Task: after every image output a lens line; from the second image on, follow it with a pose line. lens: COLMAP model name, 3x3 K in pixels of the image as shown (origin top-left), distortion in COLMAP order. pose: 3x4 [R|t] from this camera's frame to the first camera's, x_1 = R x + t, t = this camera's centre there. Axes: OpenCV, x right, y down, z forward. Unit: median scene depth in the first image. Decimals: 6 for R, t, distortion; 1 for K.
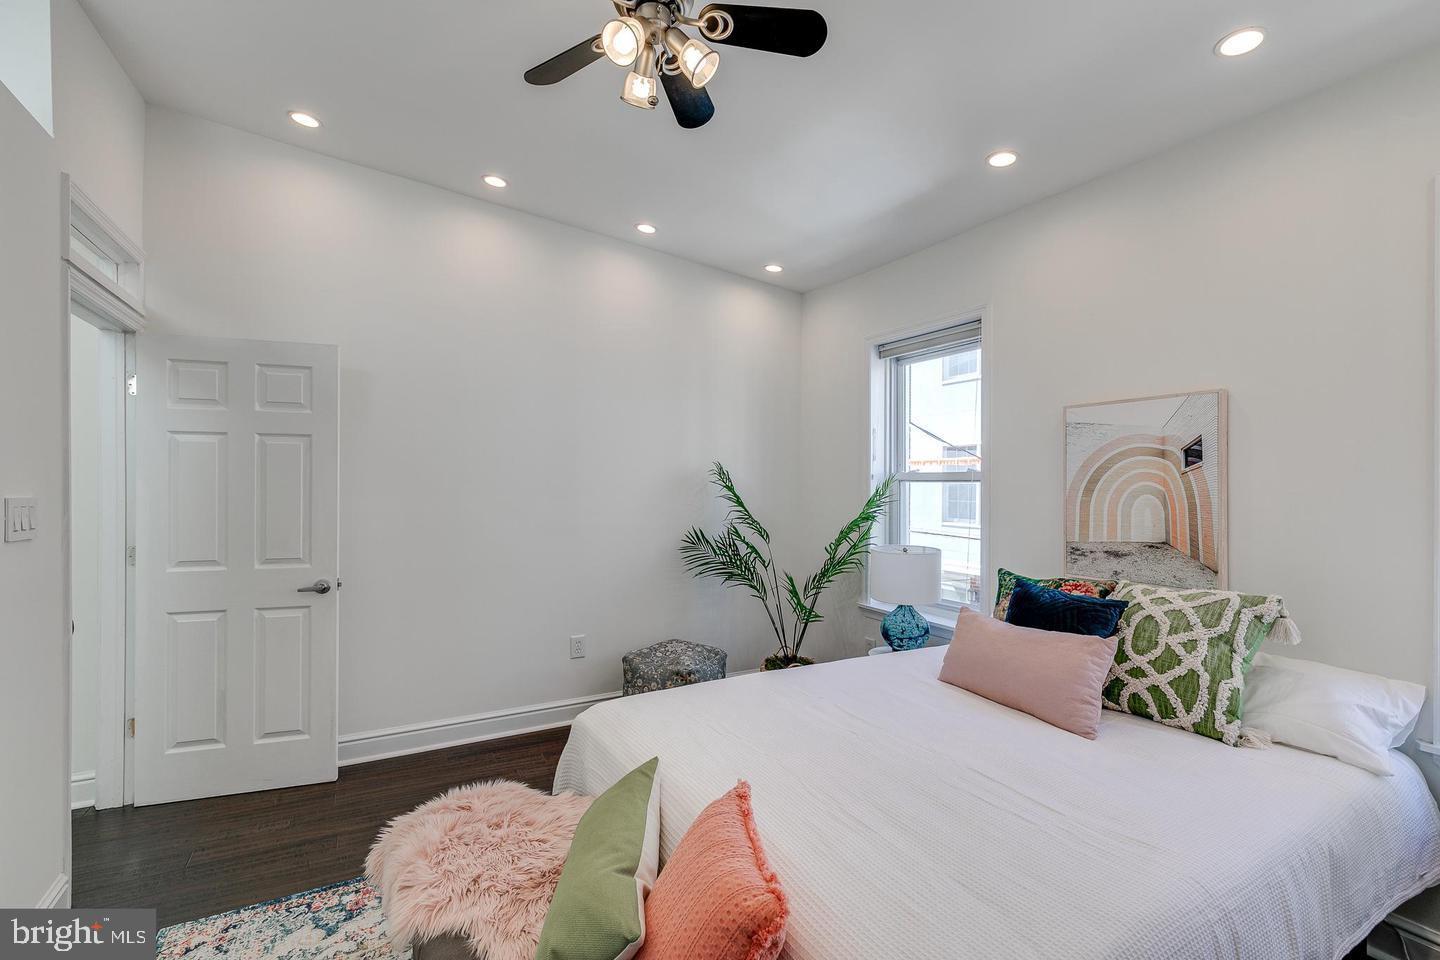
lens RADIAL K [[634.3, 0, 709.6], [0, 634.3, 474.6], [0, 0, 1]] dist [0.000089, 0.000048]
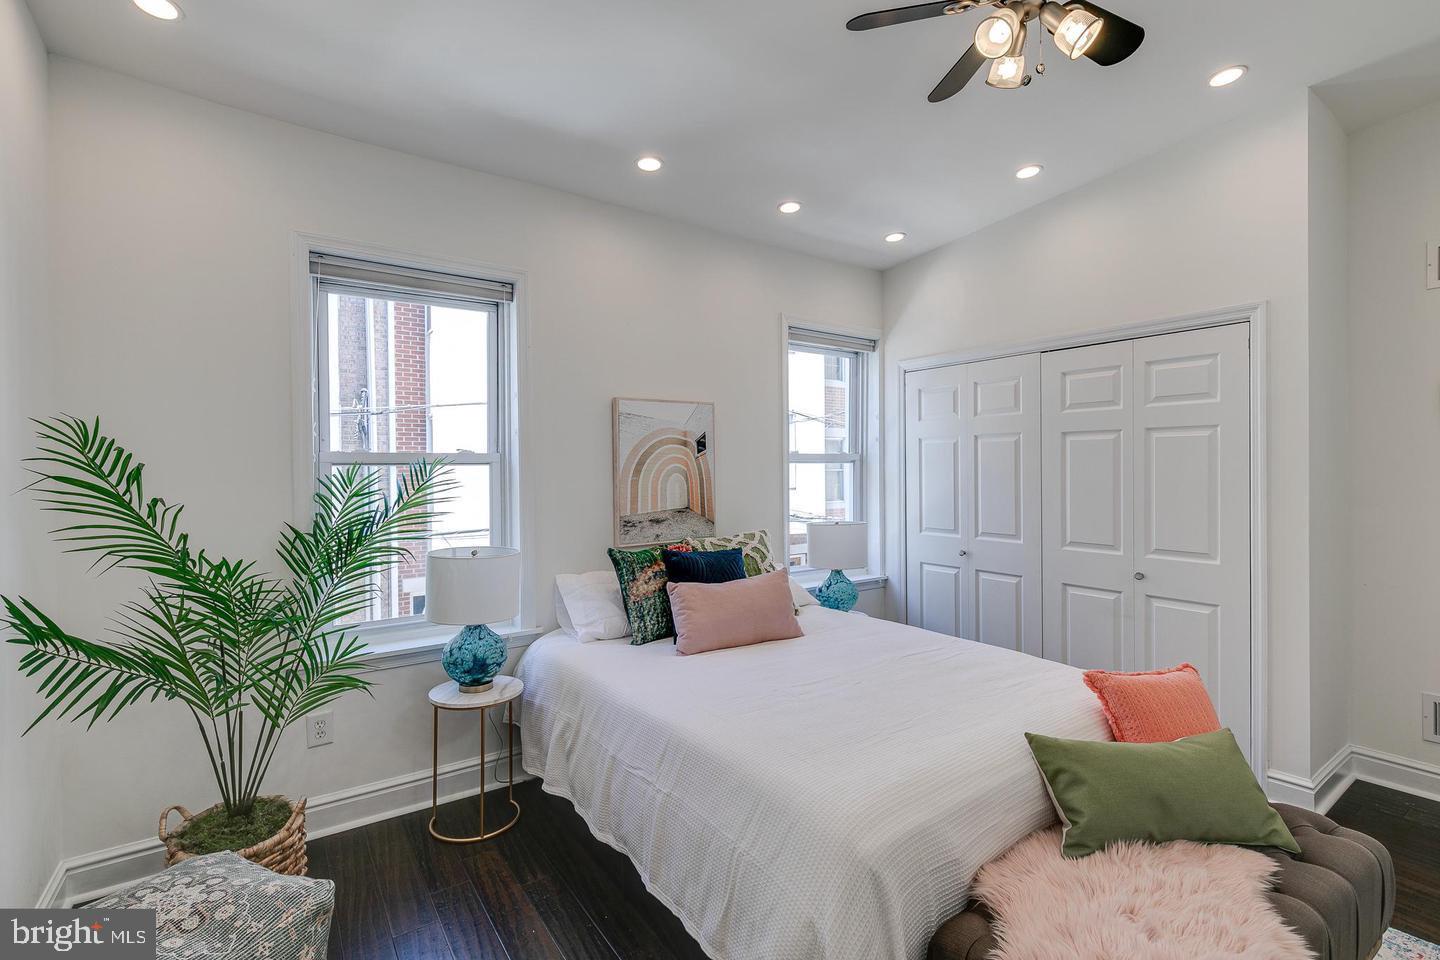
lens RADIAL K [[634.3, 0, 709.6], [0, 634.3, 474.6], [0, 0, 1]] dist [0.000089, 0.000048]
pose [[-0.099351, -0.014139, 0.994952, -0.680849], [-0.003530, 0.999898, 0.013857, 0.016014], [-0.995046, -0.002136, -0.099390, 1.110241]]
